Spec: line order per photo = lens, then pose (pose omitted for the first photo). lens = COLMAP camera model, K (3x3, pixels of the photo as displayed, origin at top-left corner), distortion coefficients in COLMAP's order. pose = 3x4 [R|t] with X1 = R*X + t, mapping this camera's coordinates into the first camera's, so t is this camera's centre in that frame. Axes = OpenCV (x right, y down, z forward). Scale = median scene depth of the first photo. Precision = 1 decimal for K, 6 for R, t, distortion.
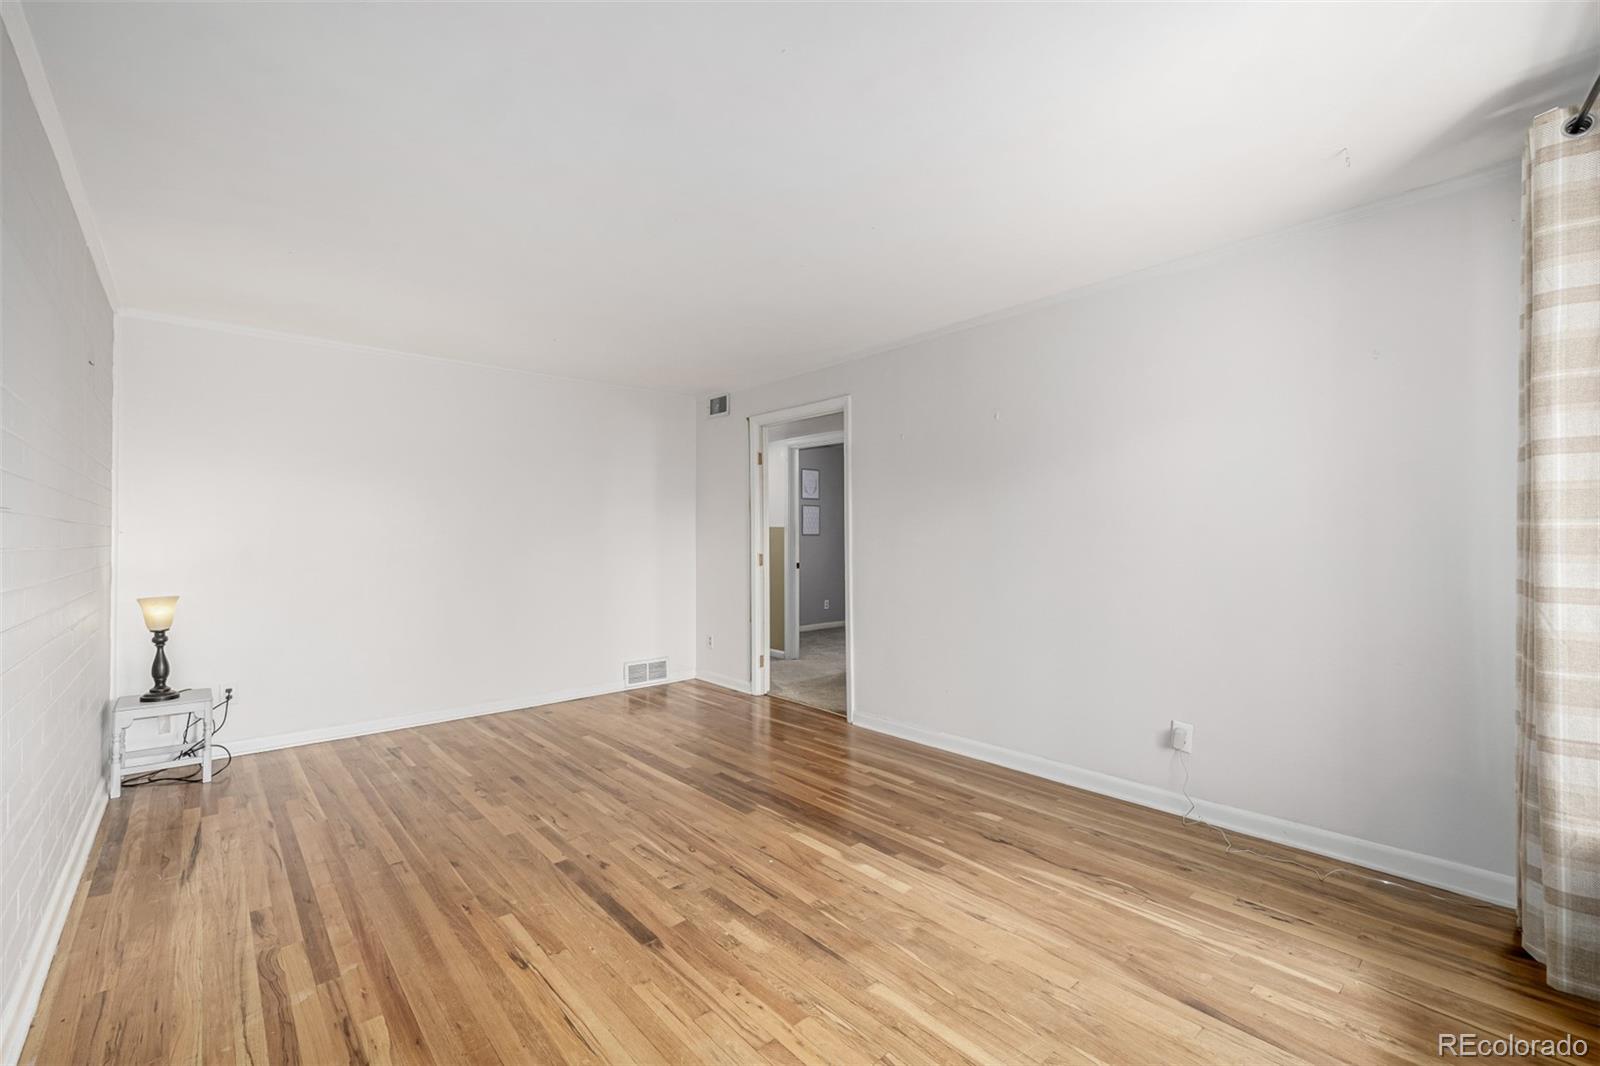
lens RADIAL K [[684.8, 0, 788.3], [0, 684.8, 532.4], [0, 0, 1]] dist [0.001406, 0.000116]
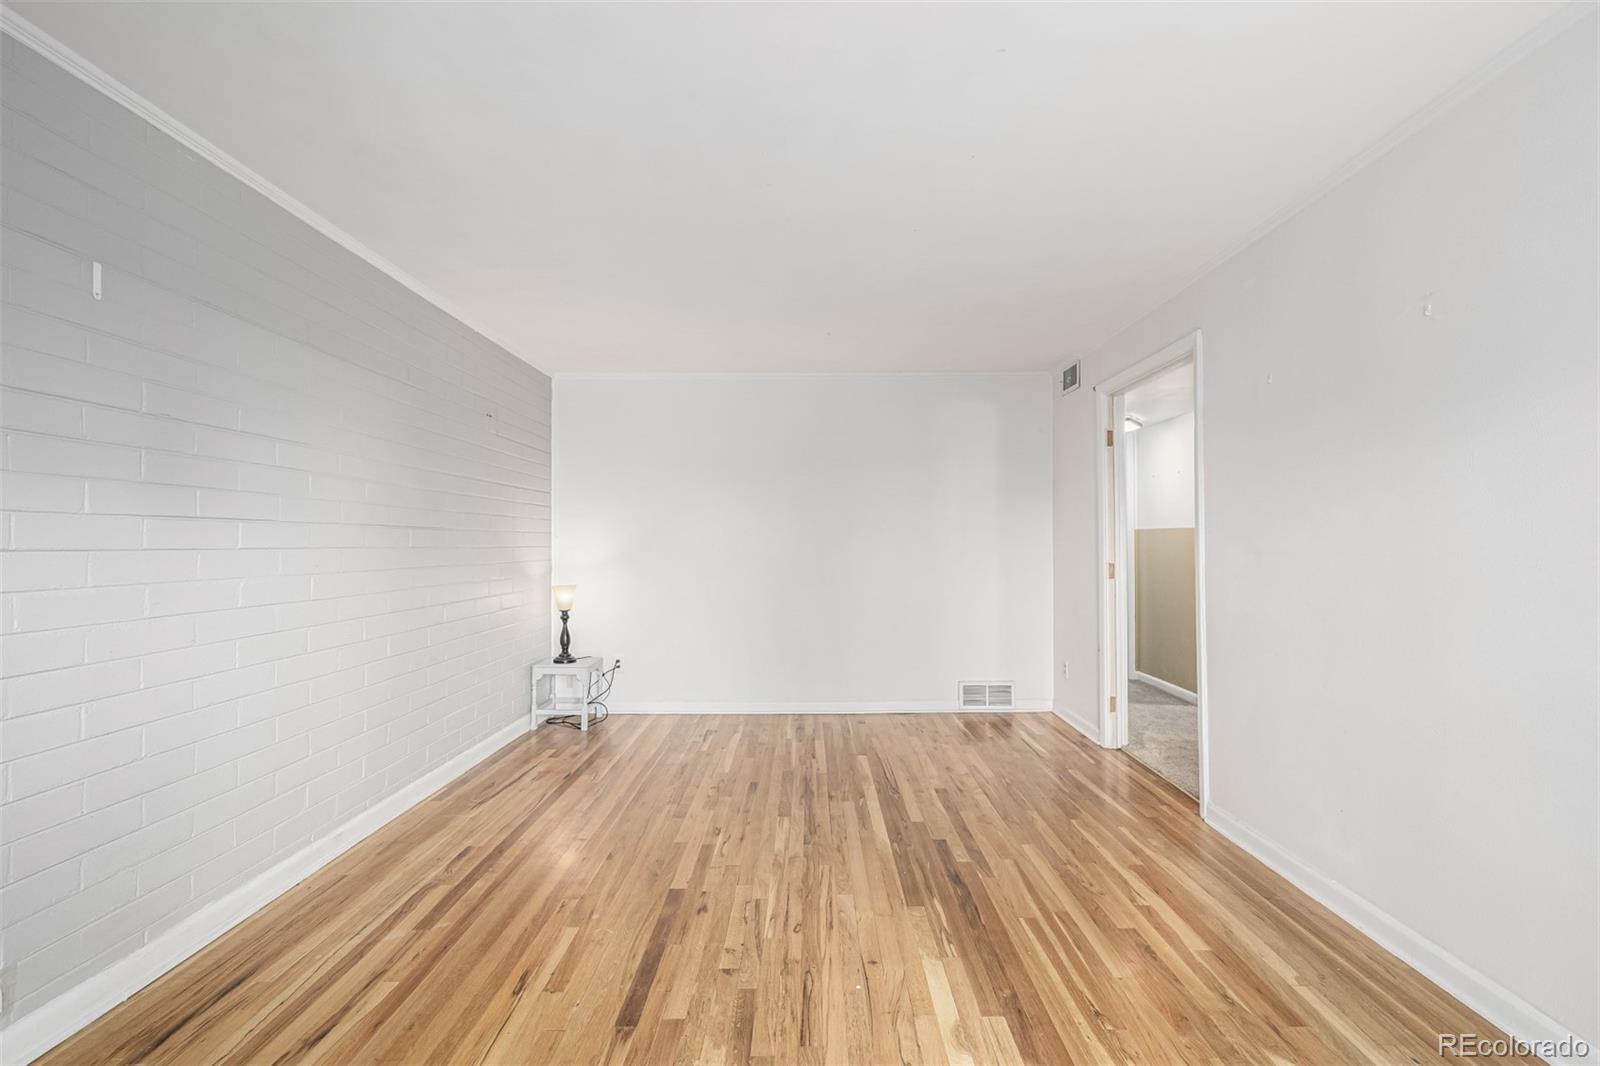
lens RADIAL K [[678.2, 0, 803.0], [0, 678.2, 535.0], [0, 0, 1]] dist [0.001207, -0.000155]
pose [[0.751743, -0.004789, -0.659439, 0.329729], [0.003618, 0.999989, -0.003137, 0.002228], [0.659446, -0.000027, 0.751752, 0.340088]]
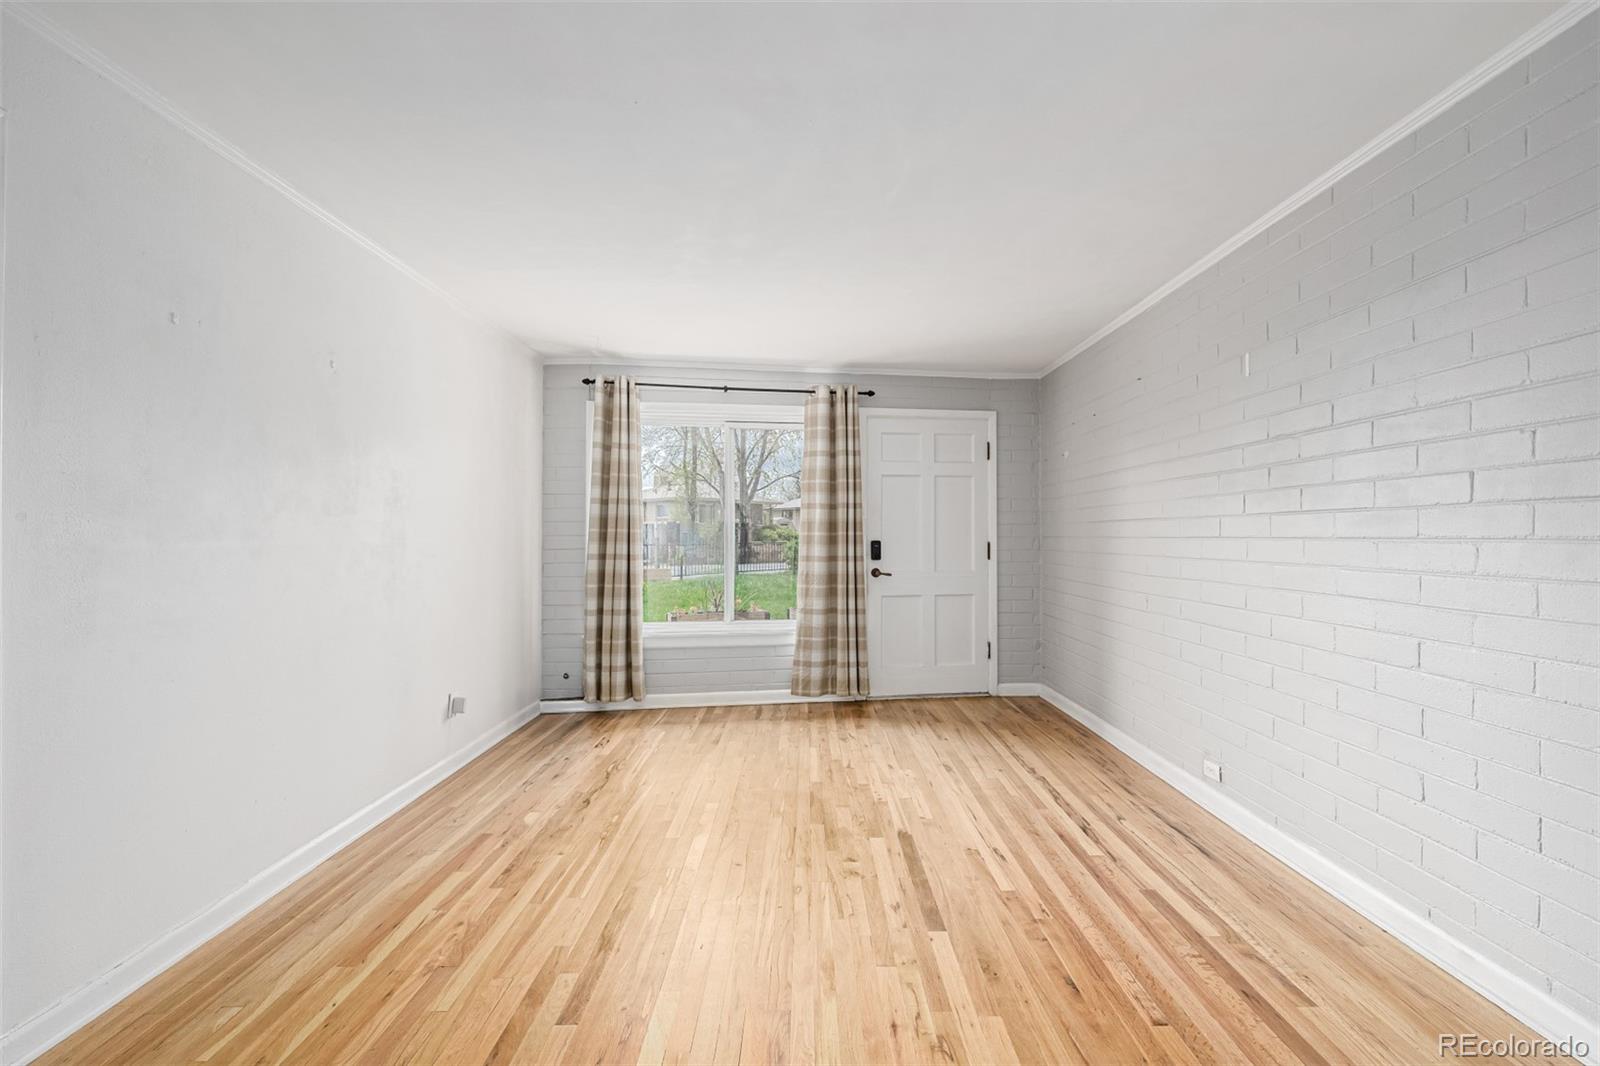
lens RADIAL K [[678.2, 0, 803.0], [0, 678.2, 535.0], [0, 0, 1]] dist [0.001207, -0.000155]
pose [[-0.757681, 0.005887, 0.652598, -0.597583], [-0.001932, 0.999935, -0.011264, 0.018228], [-0.652622, -0.009796, -0.757620, 1.390906]]
